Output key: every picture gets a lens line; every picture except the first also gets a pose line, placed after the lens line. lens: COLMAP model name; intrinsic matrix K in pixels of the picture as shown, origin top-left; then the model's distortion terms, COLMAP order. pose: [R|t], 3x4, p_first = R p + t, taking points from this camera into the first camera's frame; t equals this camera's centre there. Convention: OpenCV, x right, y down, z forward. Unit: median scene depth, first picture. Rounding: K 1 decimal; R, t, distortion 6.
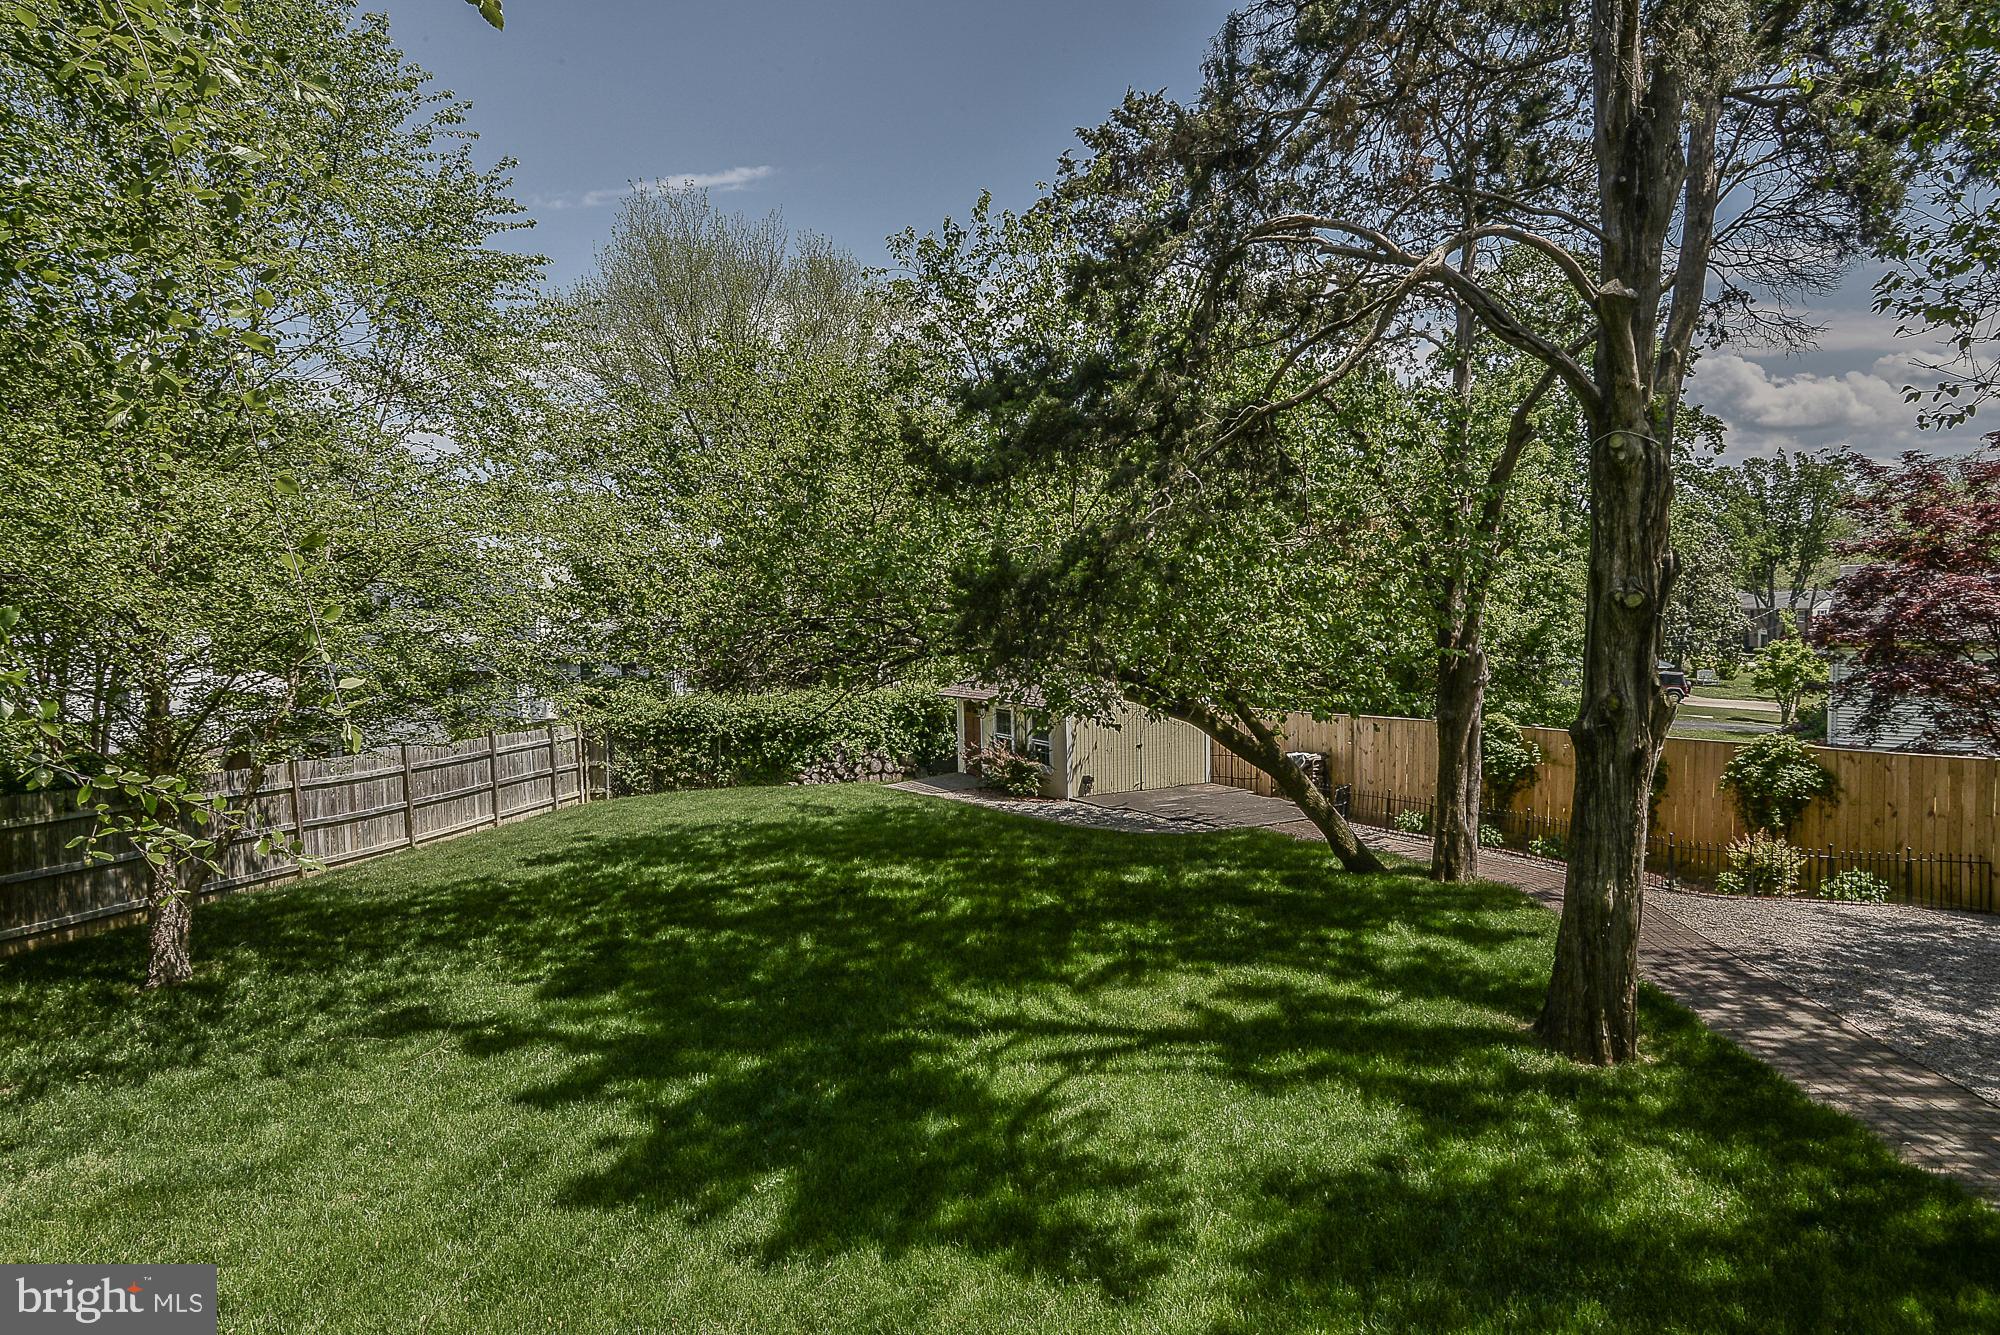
lens RADIAL K [[1196.3, 0, 1000.1], [0, 1196.3, 667.4], [0, 0, 1]] dist [-0.014910, 0.005164]
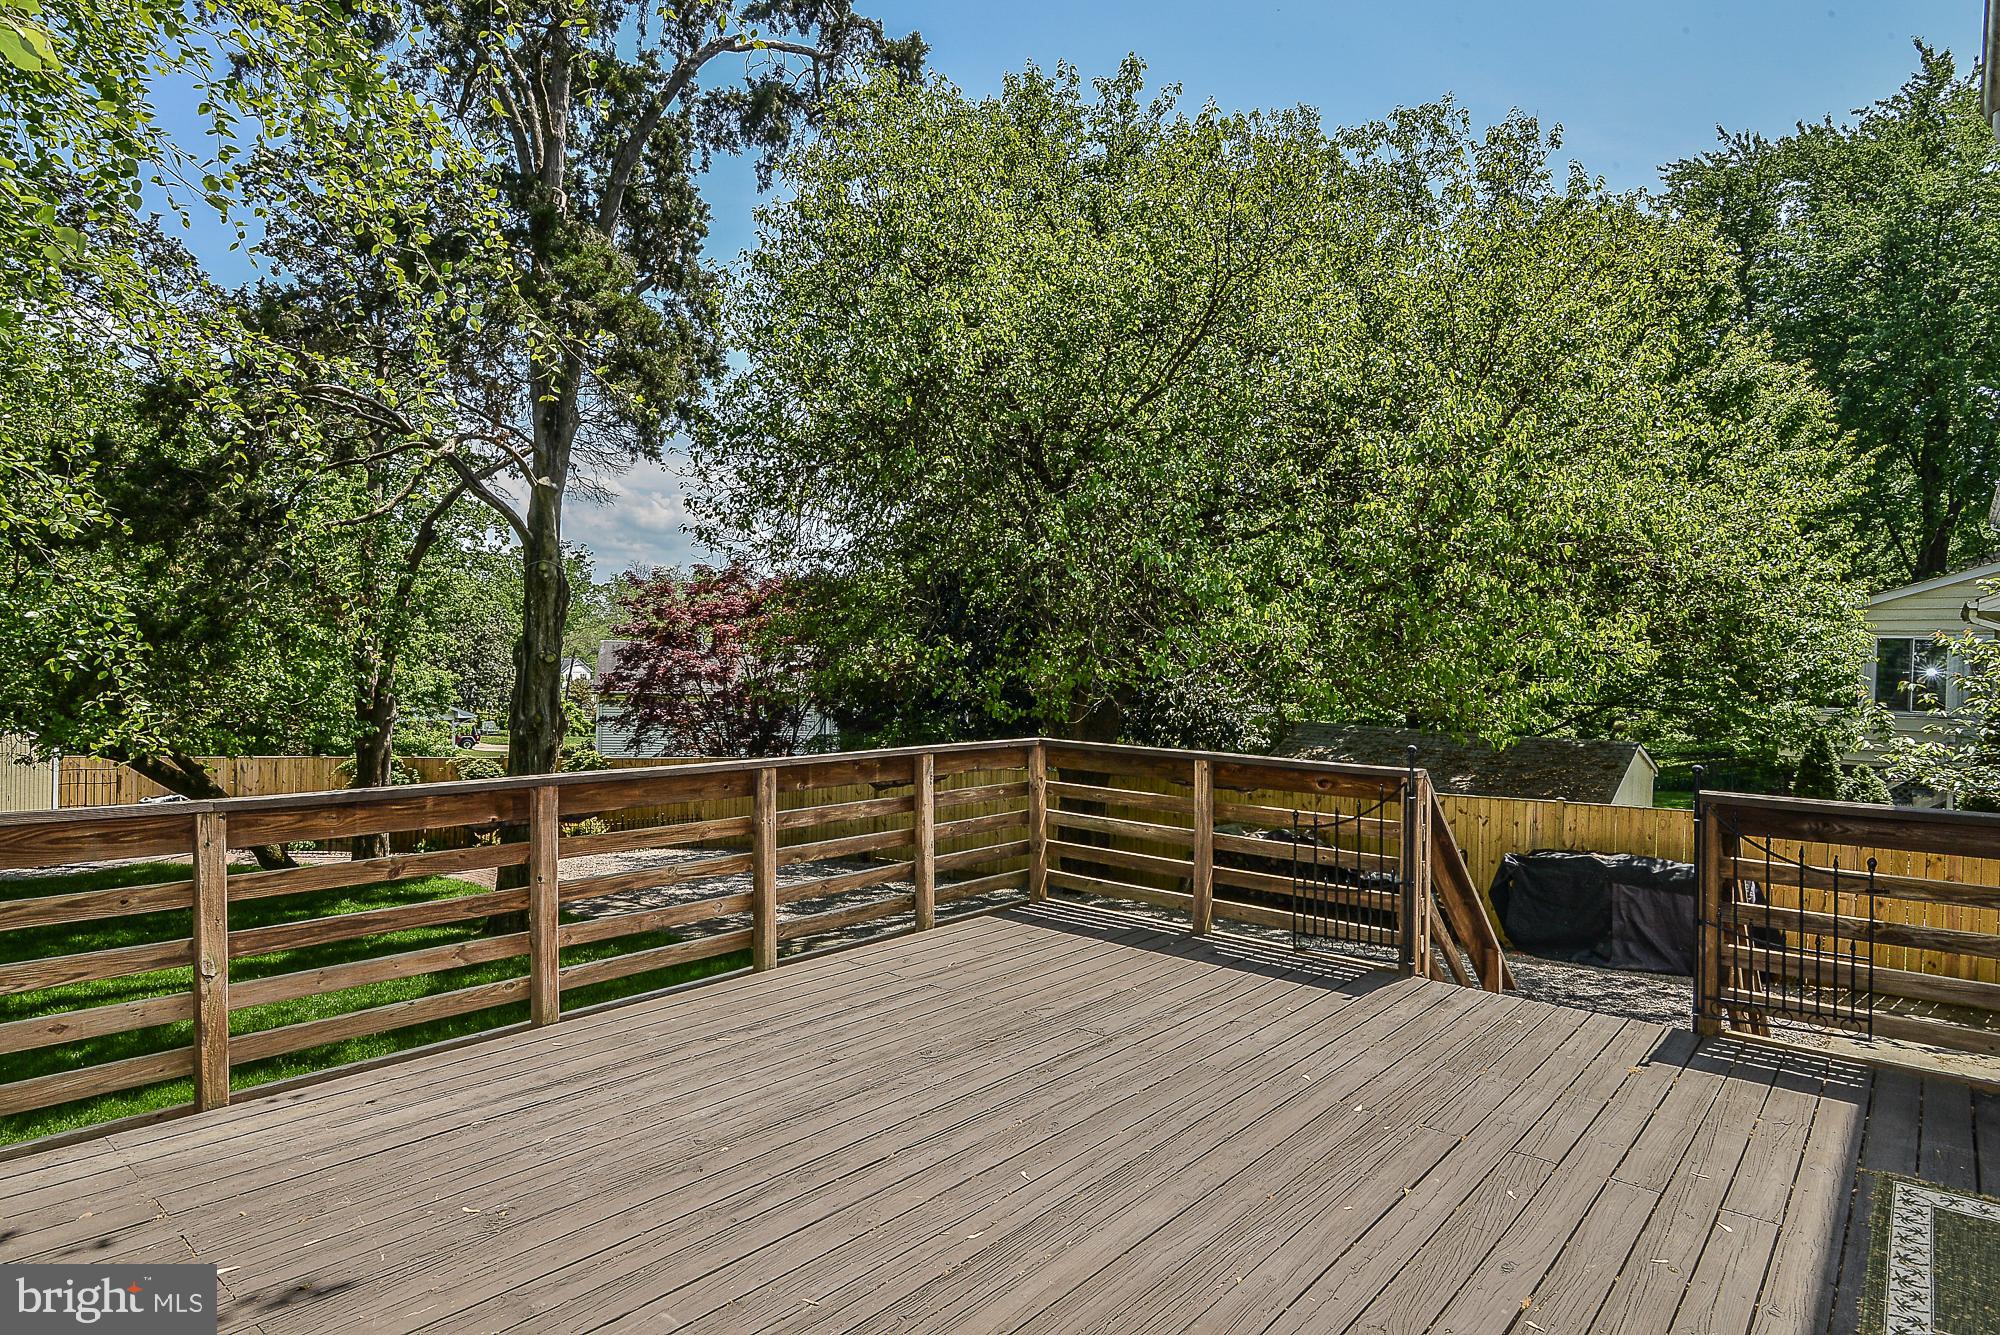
lens RADIAL K [[1119.4, 0, 1007.4], [0, 1119.4, 662.8], [0, 0, 1]] dist [-0.009426, -0.002872]
pose [[0.553177, 0.027332, 0.832615, -0.276138], [0.019683, 0.998754, -0.045863, 0.023067], [-0.832831, 0.041759, 0.551950, -0.274032]]
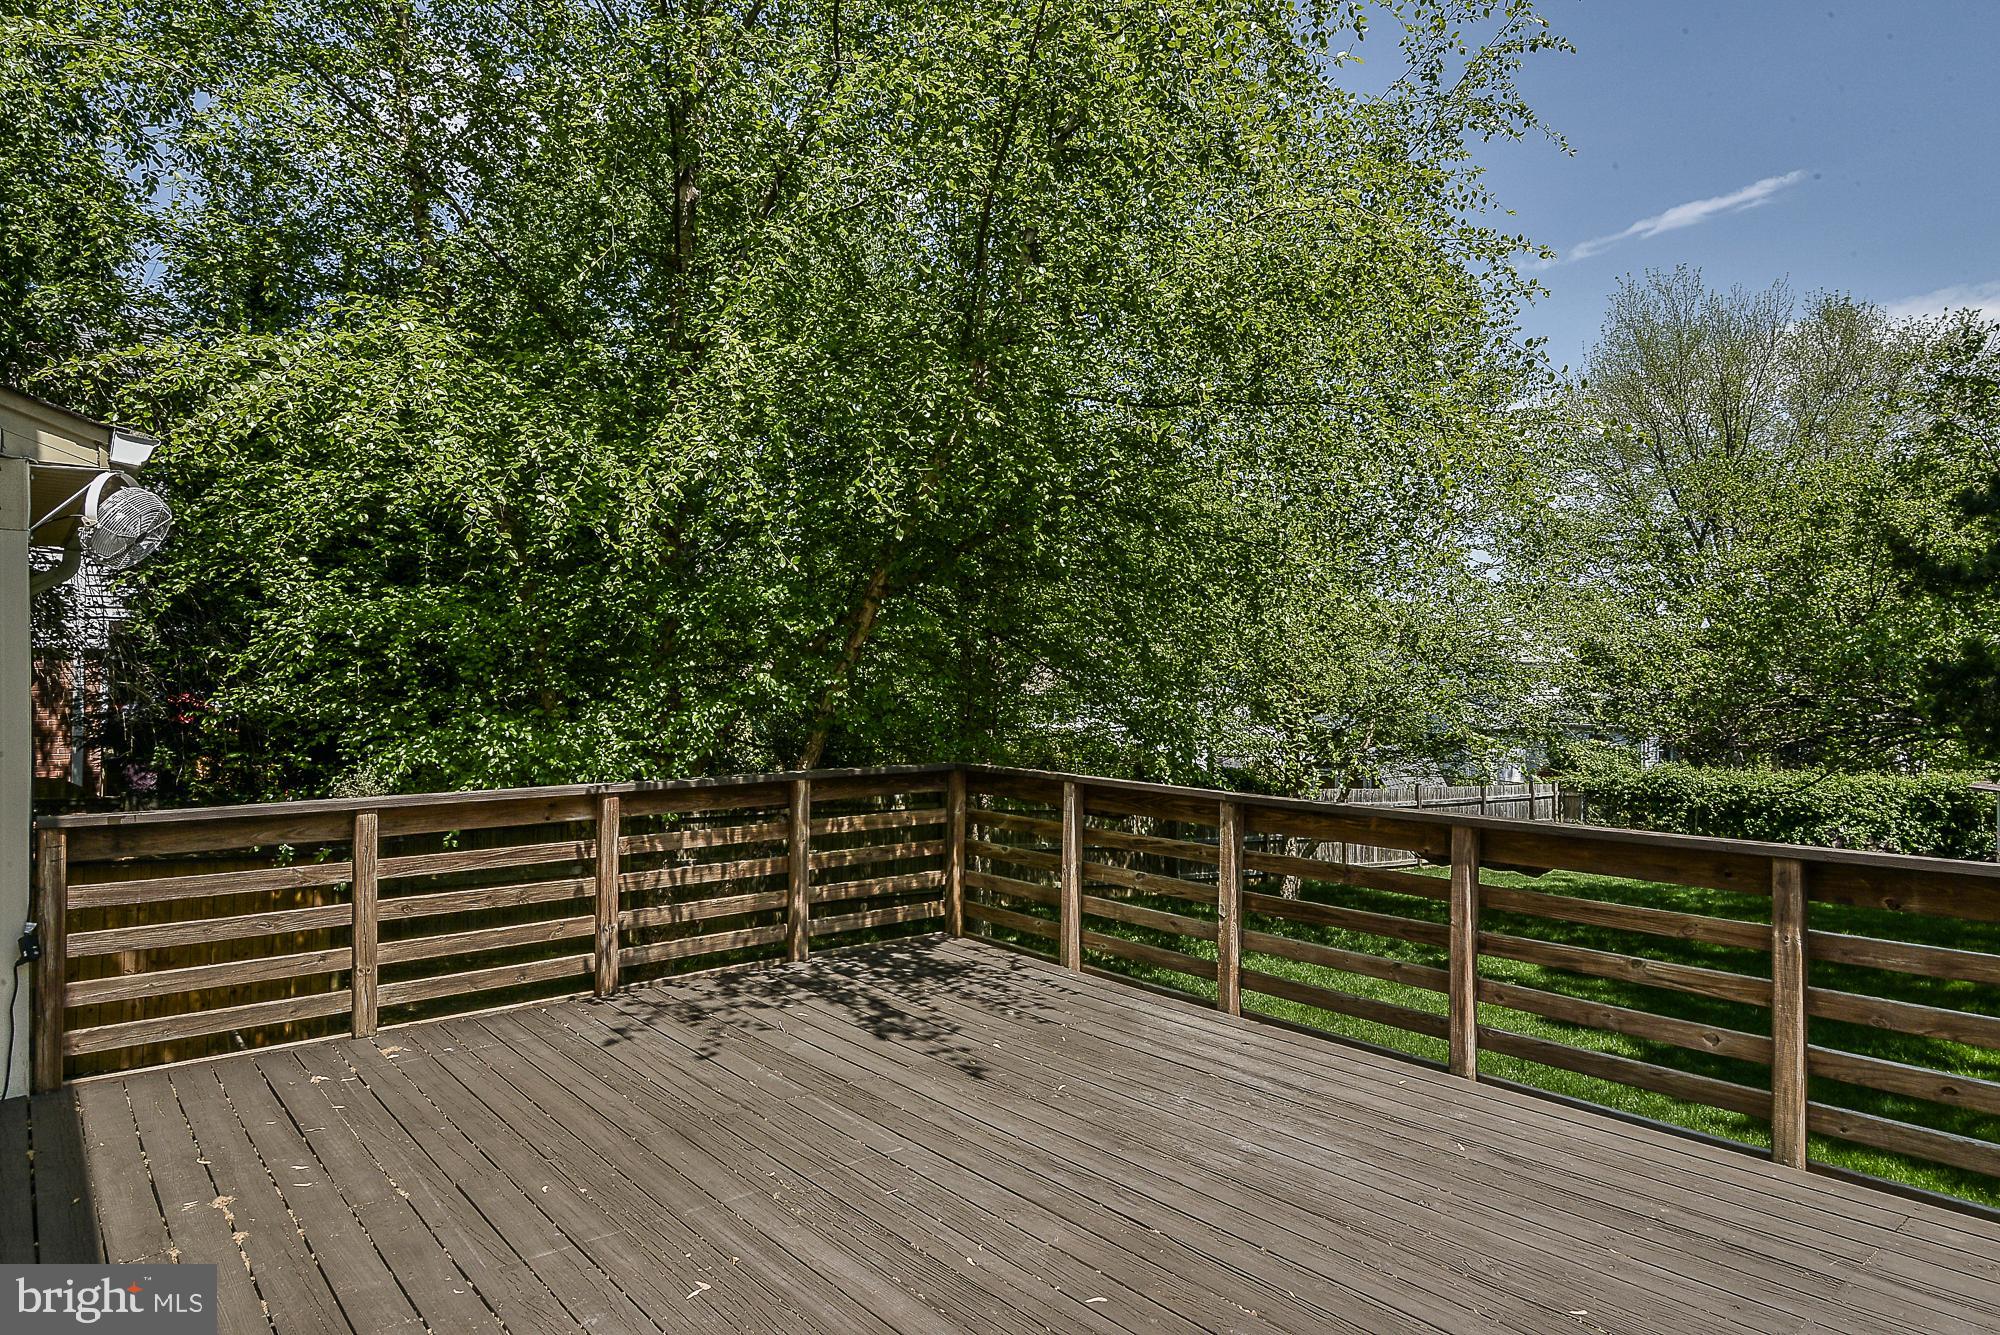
lens RADIAL K [[1196.3, 0, 995.0], [0, 1196.3, 668.9], [0, 0, 1]] dist [-0.014910, 0.005164]
pose [[0.724038, 0.021930, -0.689411, 0.061197], [-0.061486, 0.997567, -0.032842, 0.016461], [0.687014, 0.066169, 0.723625, -0.316395]]
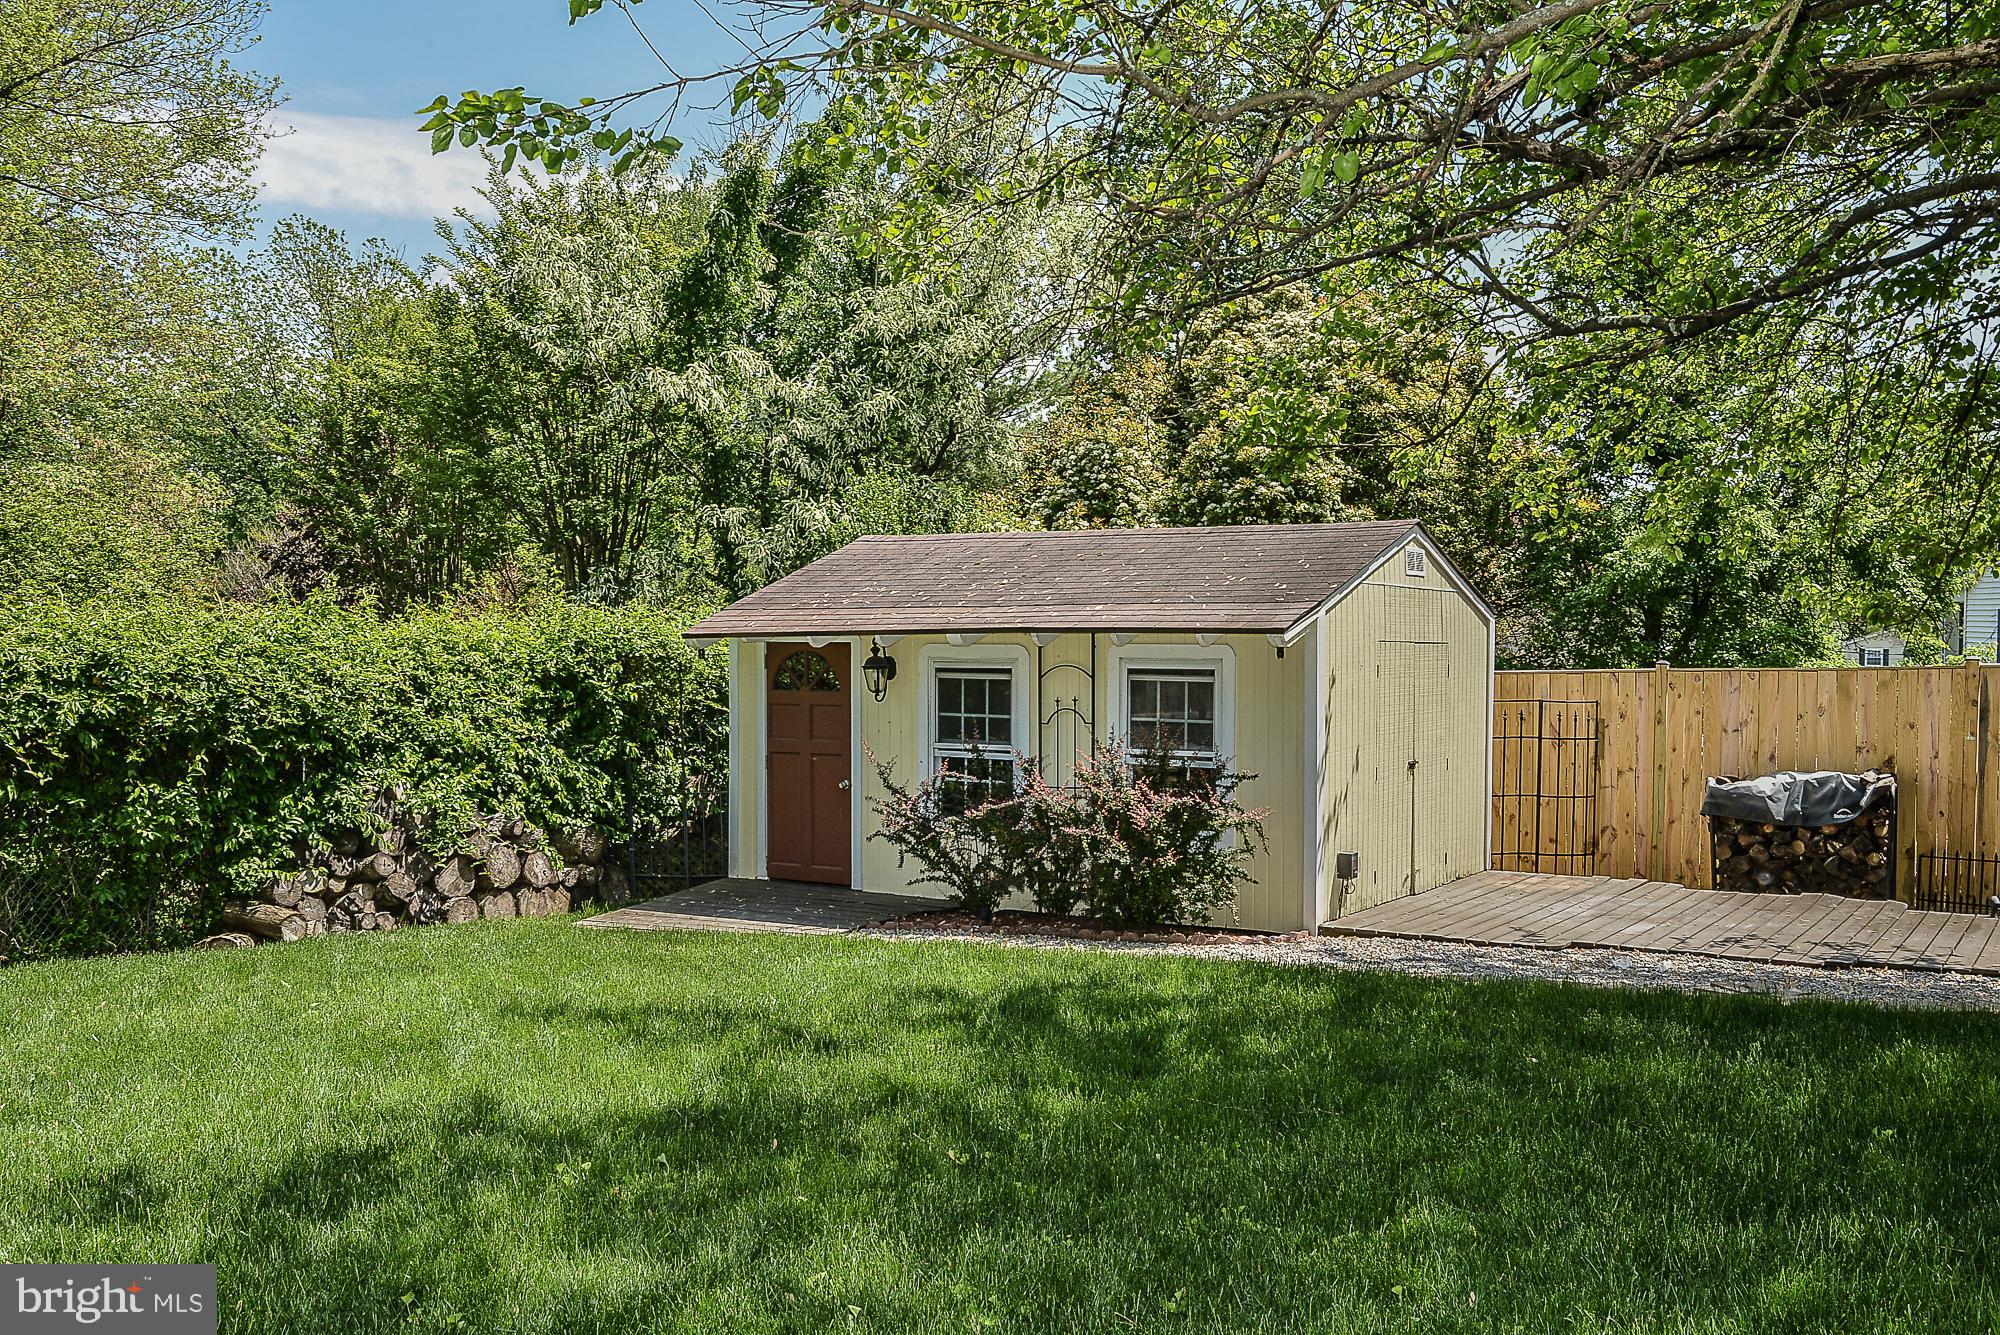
lens RADIAL K [[1889.9, 0, 1003.3], [0, 1889.9, 665.1], [0, 0, 1]] dist [0.024612, 0.000000]
pose [[0.876677, 0.015470, 0.480830, -0.438390], [0.007446, 0.998927, -0.045715, 0.107846], [-0.481021, 0.043658, 0.875621, 1.027154]]
